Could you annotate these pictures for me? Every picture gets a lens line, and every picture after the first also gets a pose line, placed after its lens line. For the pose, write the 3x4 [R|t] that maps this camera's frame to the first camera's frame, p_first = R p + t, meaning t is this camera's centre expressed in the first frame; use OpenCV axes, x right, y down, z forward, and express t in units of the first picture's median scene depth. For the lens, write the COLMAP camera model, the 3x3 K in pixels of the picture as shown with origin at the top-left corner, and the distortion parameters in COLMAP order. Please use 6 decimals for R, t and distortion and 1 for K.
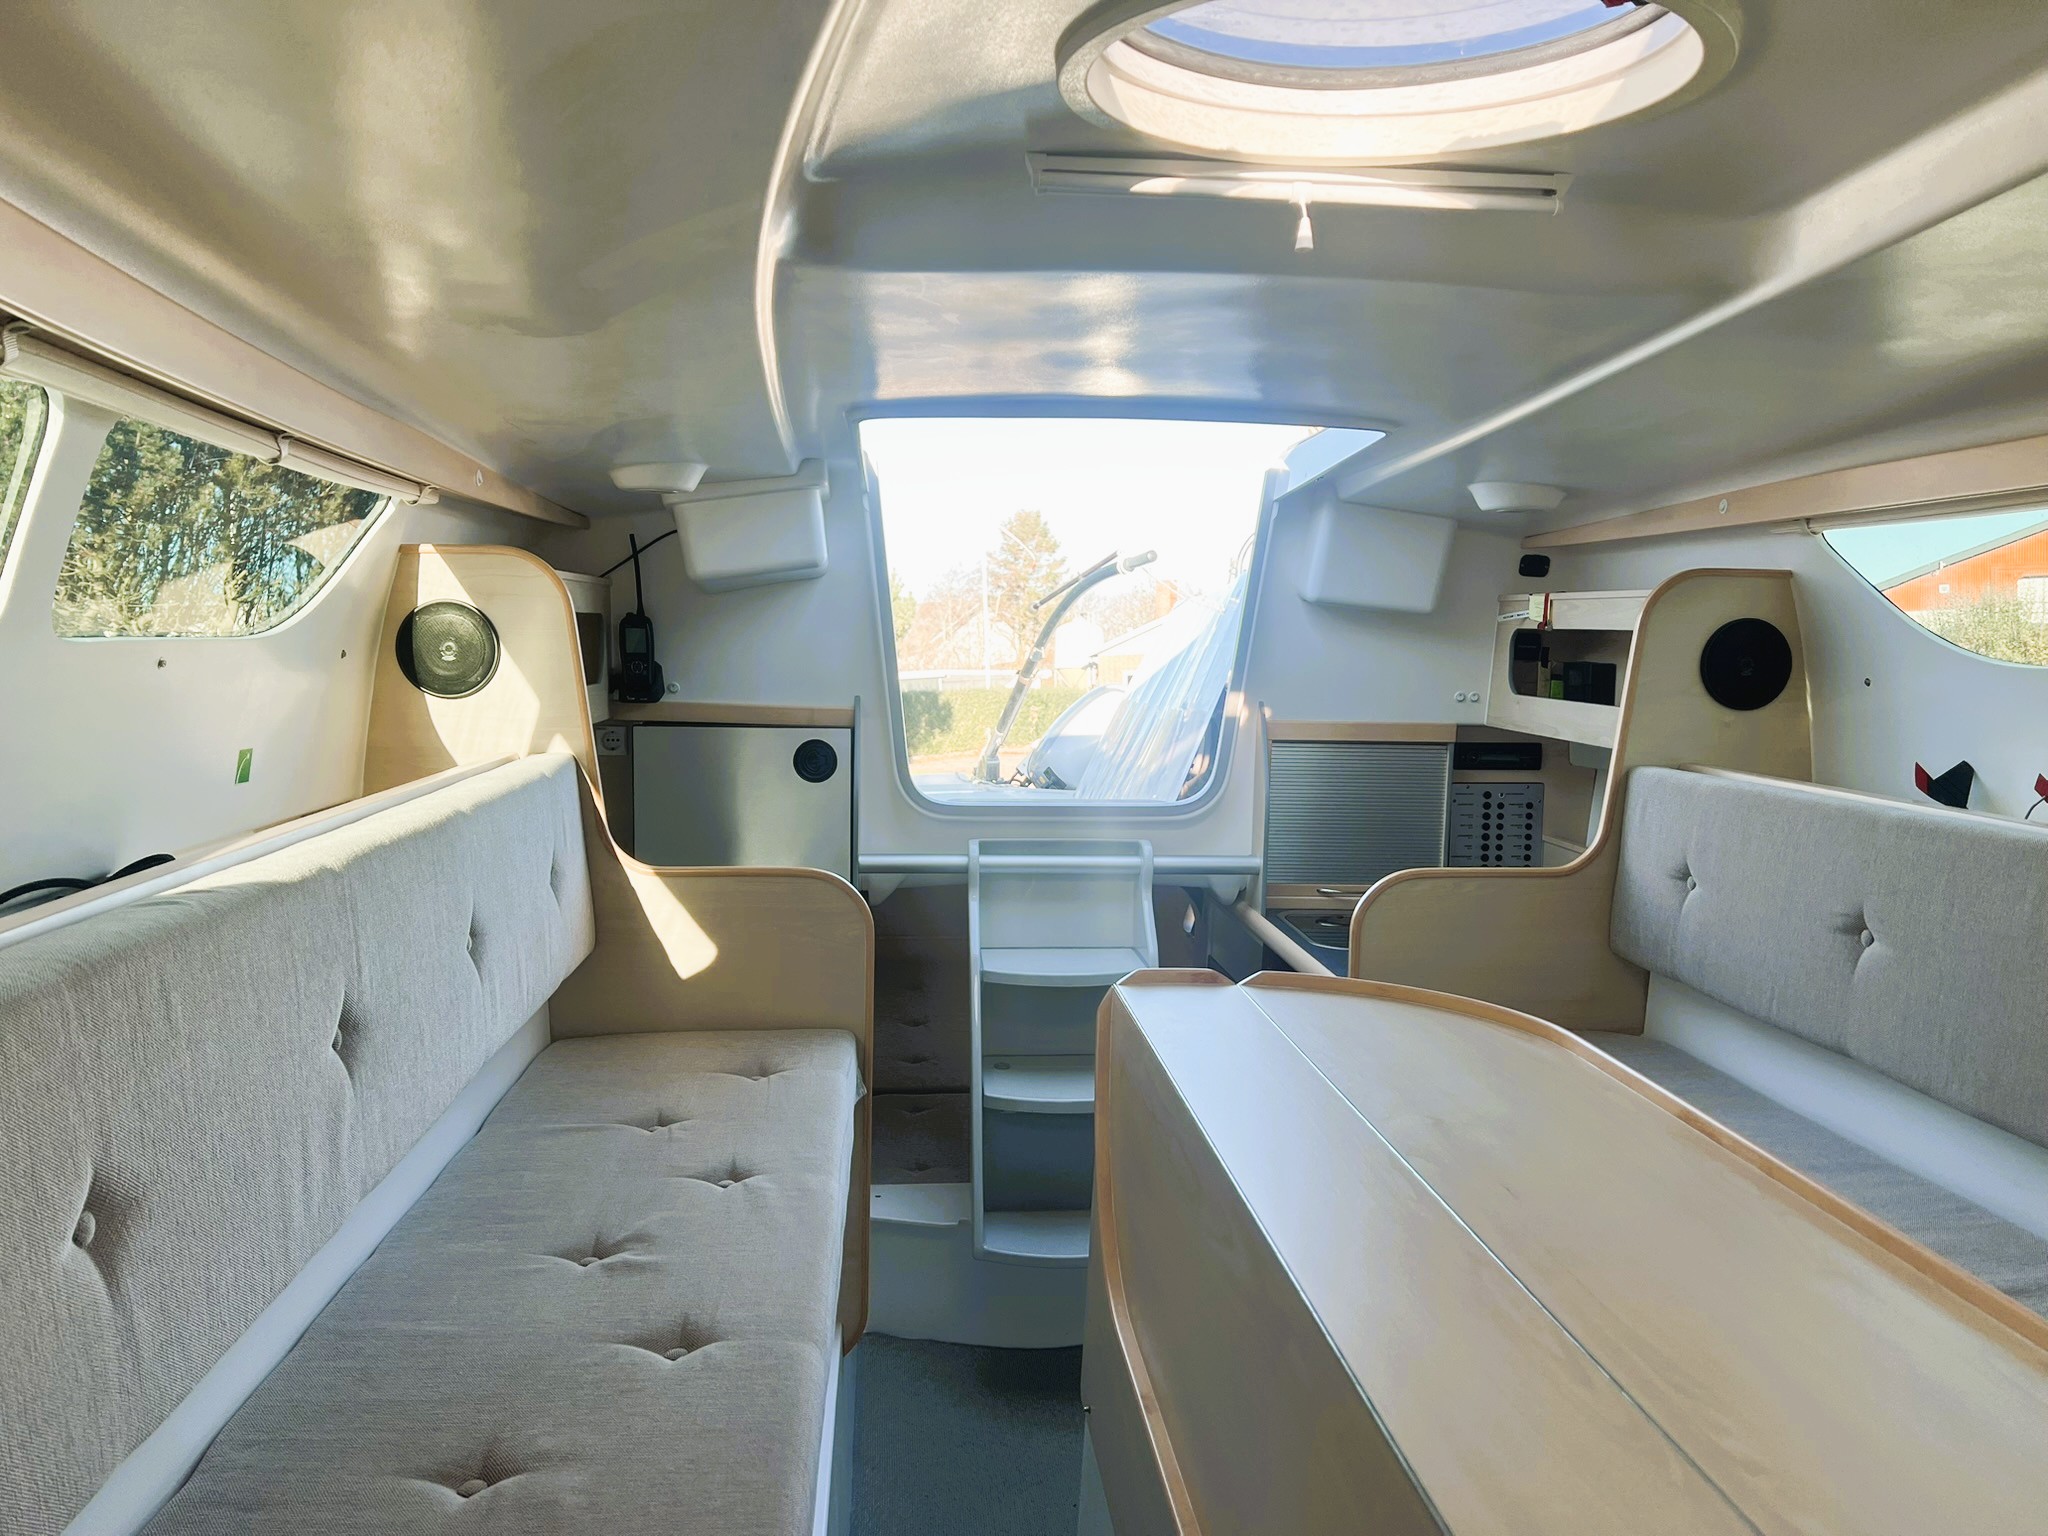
lens RADIAL K [[1534.7, 0, 1032.8], [0, 1534.7, 773.0], [0, 0, 1]] dist [0.071727, -0.080906]
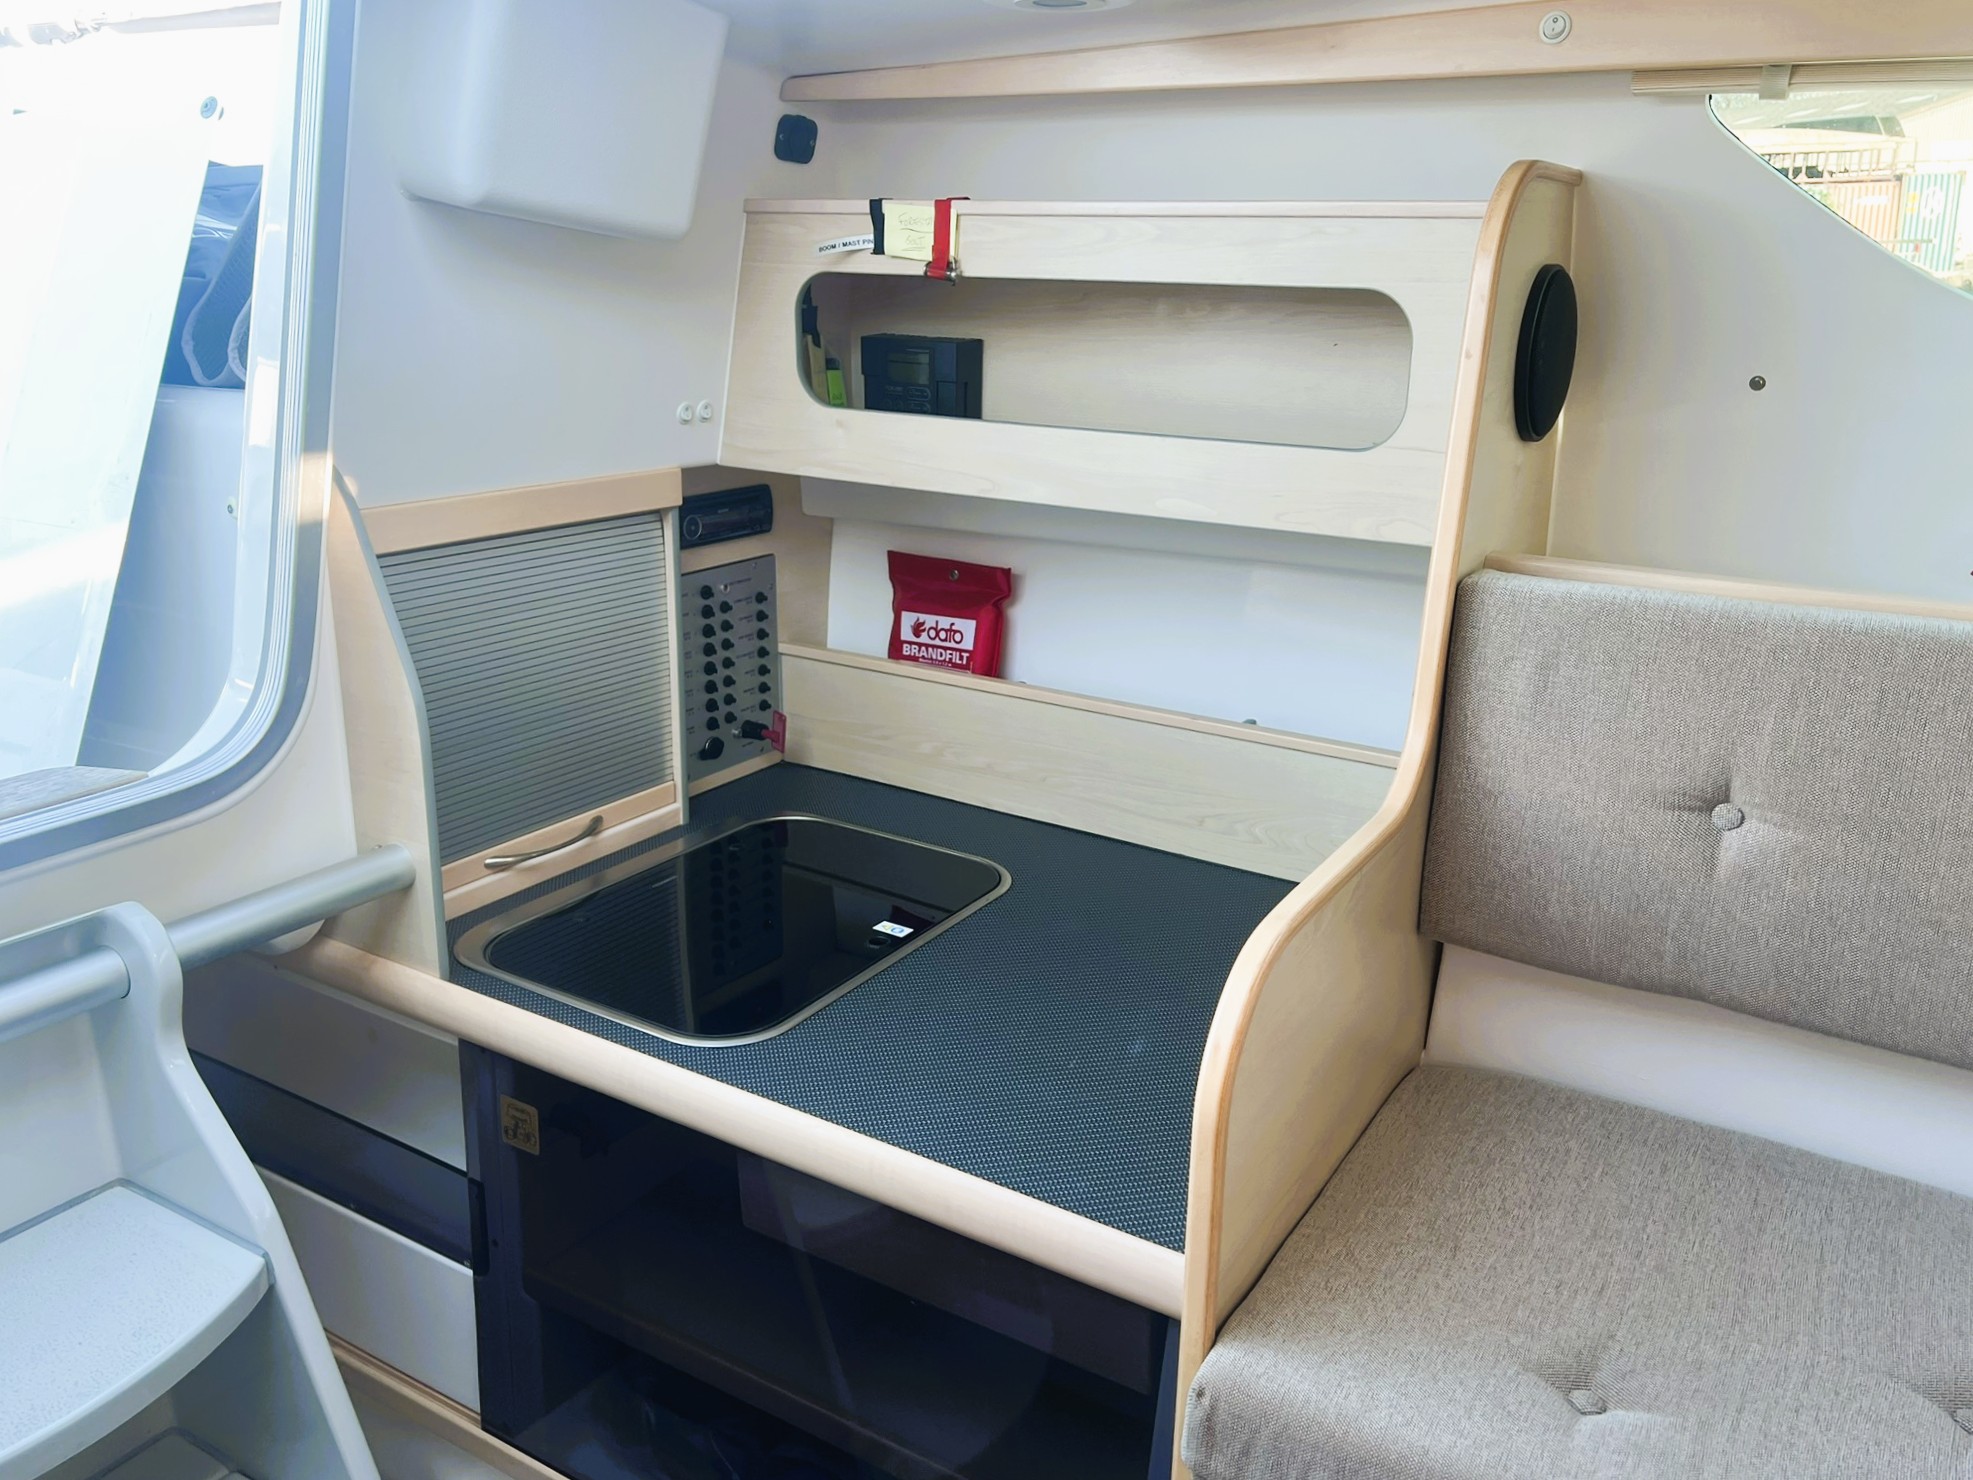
lens RADIAL K [[1478.5, 0, 995.0], [0, 1478.5, 744.8], [0, 0, 1]] dist [0.071727, -0.080906]
pose [[0.595831, -0.237911, 0.767062, -0.060126], [0.058732, 0.965465, 0.253827, -0.063723], [-0.800959, -0.106187, 0.589227, 0.646375]]
